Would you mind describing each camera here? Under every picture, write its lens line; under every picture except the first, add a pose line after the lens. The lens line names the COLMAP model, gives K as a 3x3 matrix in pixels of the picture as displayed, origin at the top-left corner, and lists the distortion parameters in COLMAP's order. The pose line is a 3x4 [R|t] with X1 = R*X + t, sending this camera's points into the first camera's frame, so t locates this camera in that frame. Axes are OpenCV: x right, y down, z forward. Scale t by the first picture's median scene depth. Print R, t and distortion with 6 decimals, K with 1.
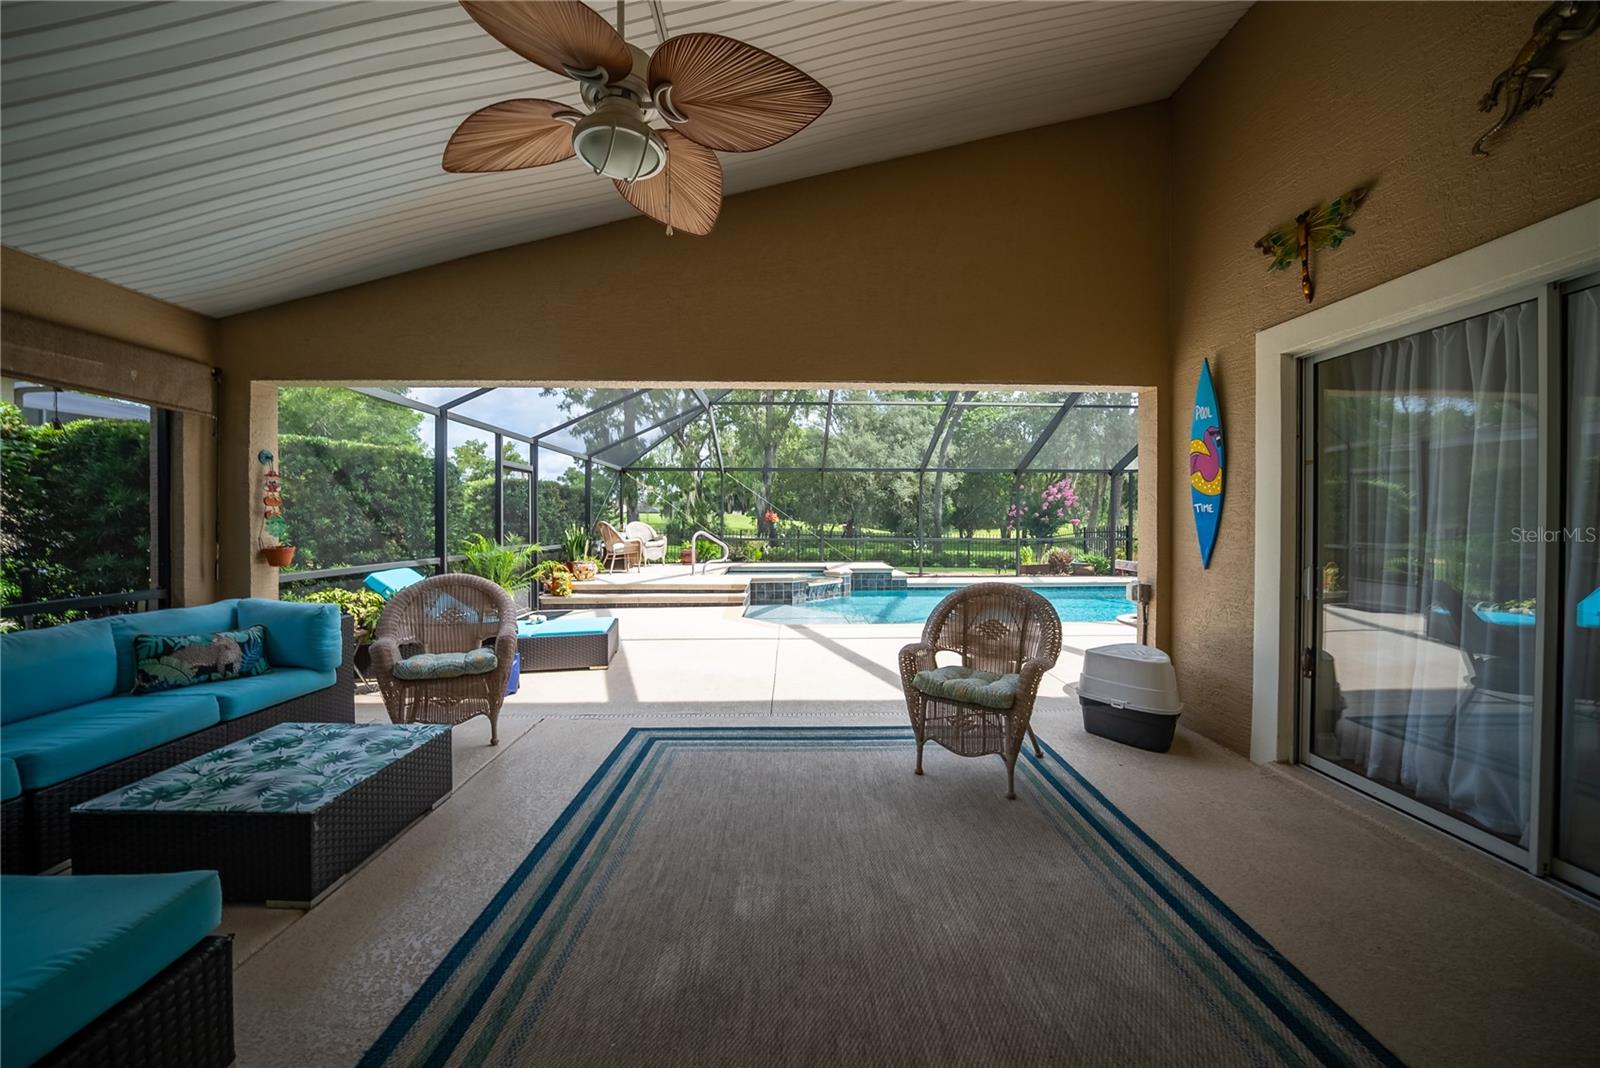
lens RADIAL K [[560.8, 0, 800.1], [0, 560.8, 526.7], [0, 0, 1]] dist [-0.023560, 0.002368]
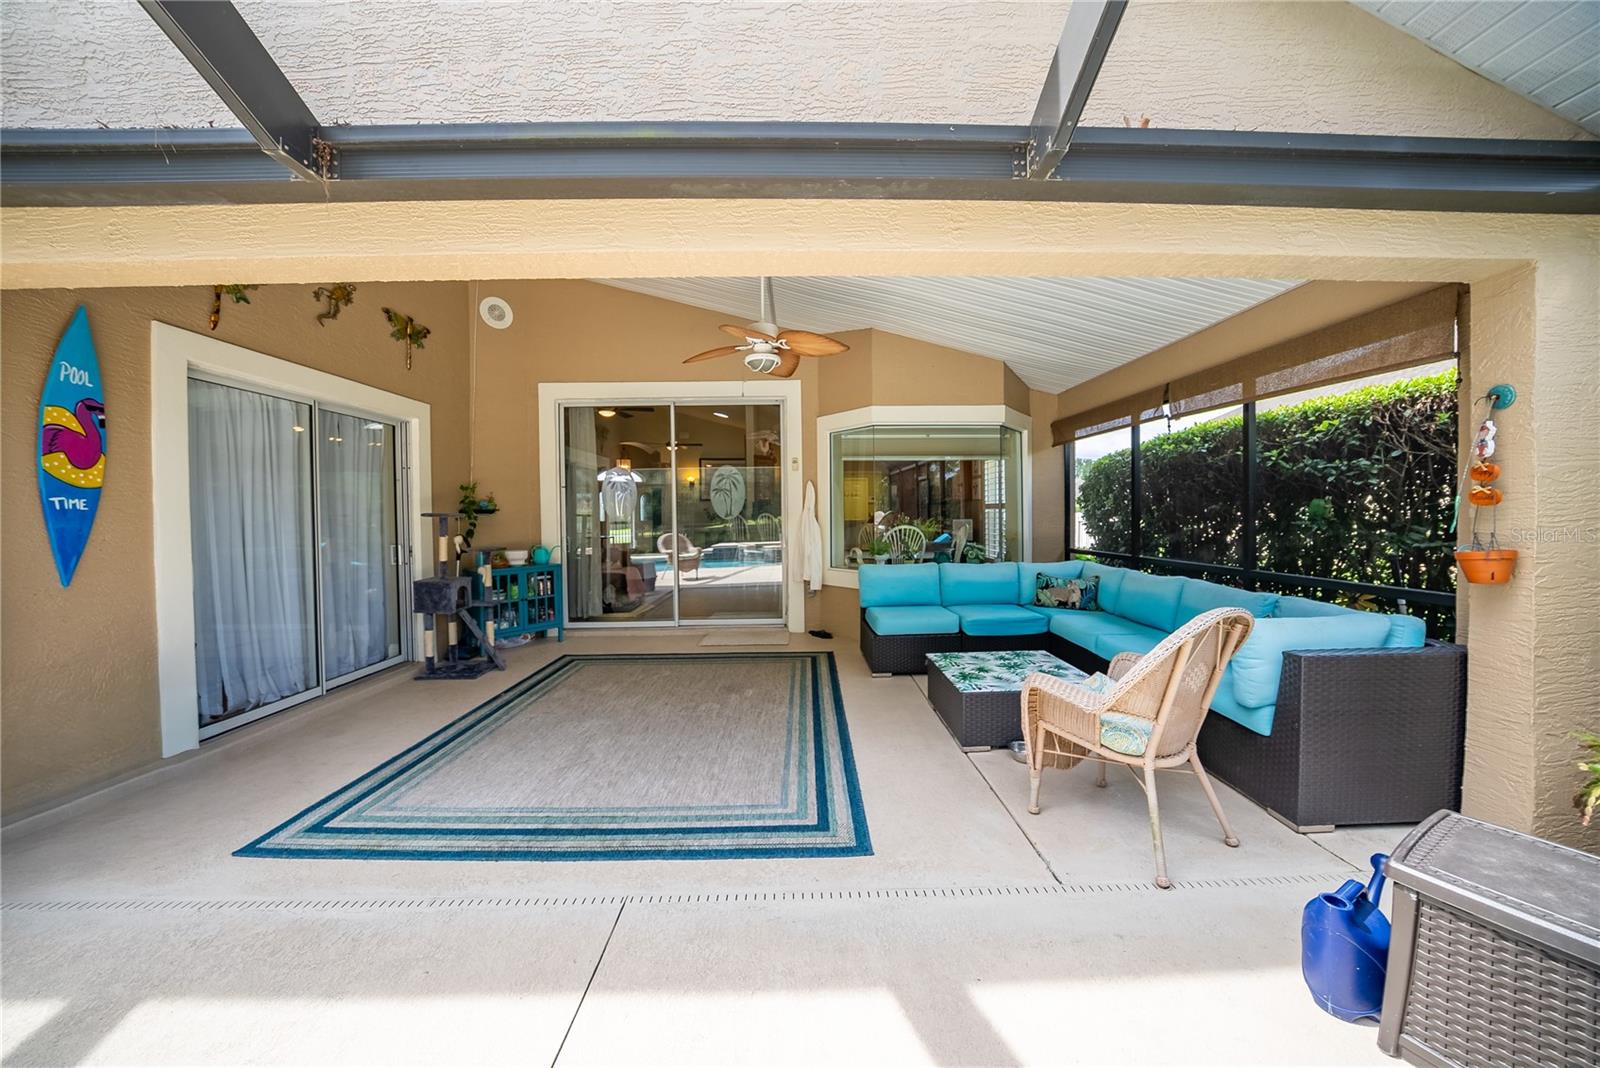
lens RADIAL K [[560.8, 0, 801.0], [0, 560.8, 530.2], [0, 0, 1]] dist [-0.023560, 0.002368]
pose [[-0.999881, 0.009234, 0.012379, -0.249234], [0.009725, 0.999144, 0.040198, -0.017276], [-0.011997, 0.040314, -0.999115, 1.687777]]
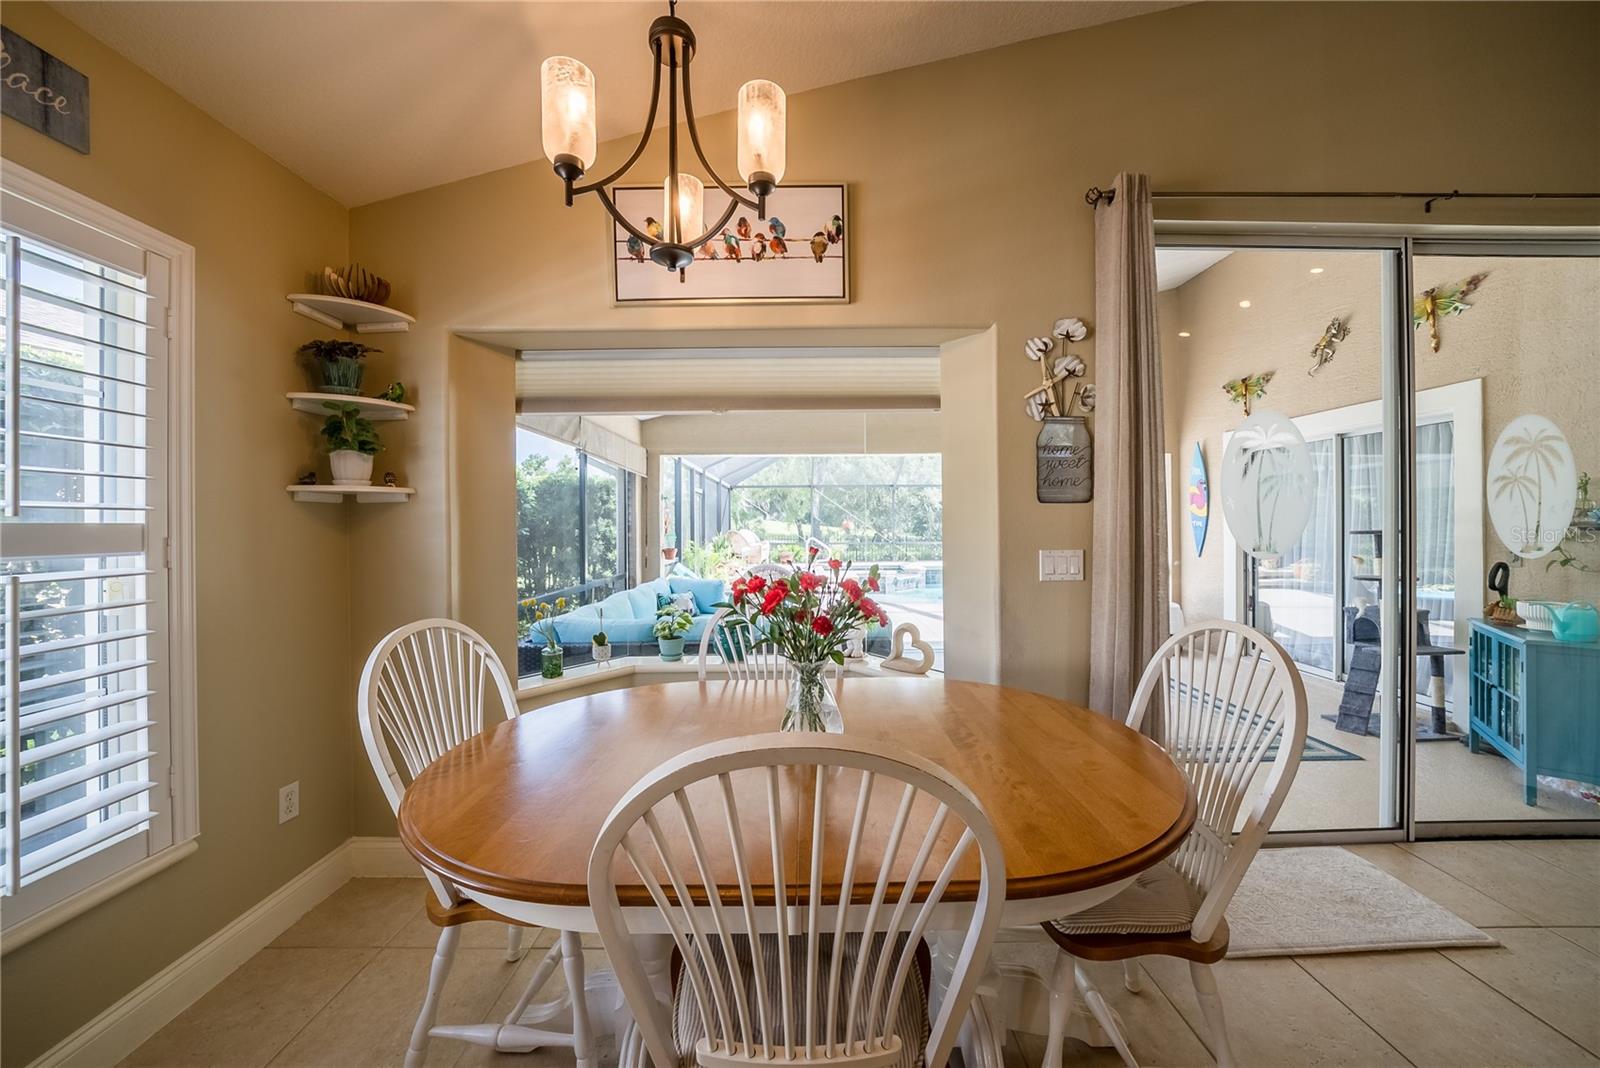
lens RADIAL K [[560.8, 0, 807.4], [0, 560.8, 527.4], [0, 0, 1]] dist [-0.023560, 0.002368]
pose [[0.999957, -0.006932, -0.006233, -0.536594], [0.006897, 0.999960, -0.005632, -0.020016], [0.006272, 0.005589, 0.999965, -0.822347]]
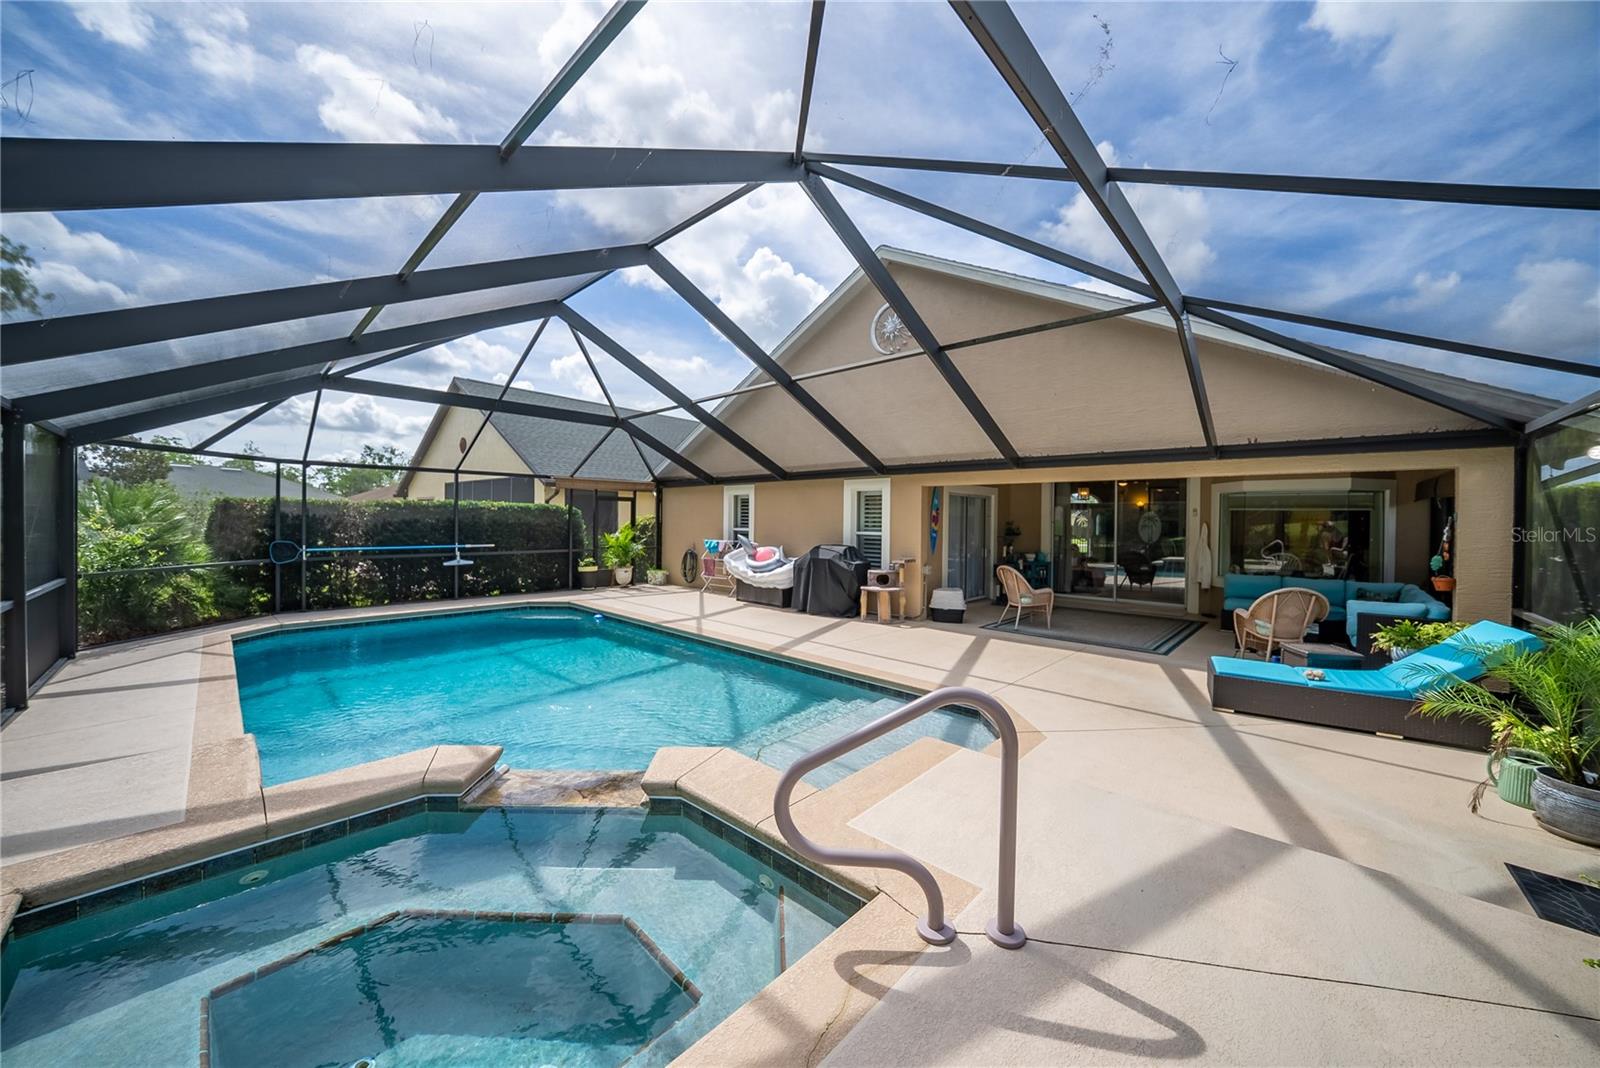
lens RADIAL K [[560.8, 0, 810.3], [0, 560.8, 526.1], [0, 0, 1]] dist [-0.023560, 0.002368]
pose [[-0.719976, -0.018201, 0.693760, -0.732851], [-0.004961, 0.999765, 0.021081, -0.122976], [-0.693981, 0.011736, -0.719897, 3.269720]]
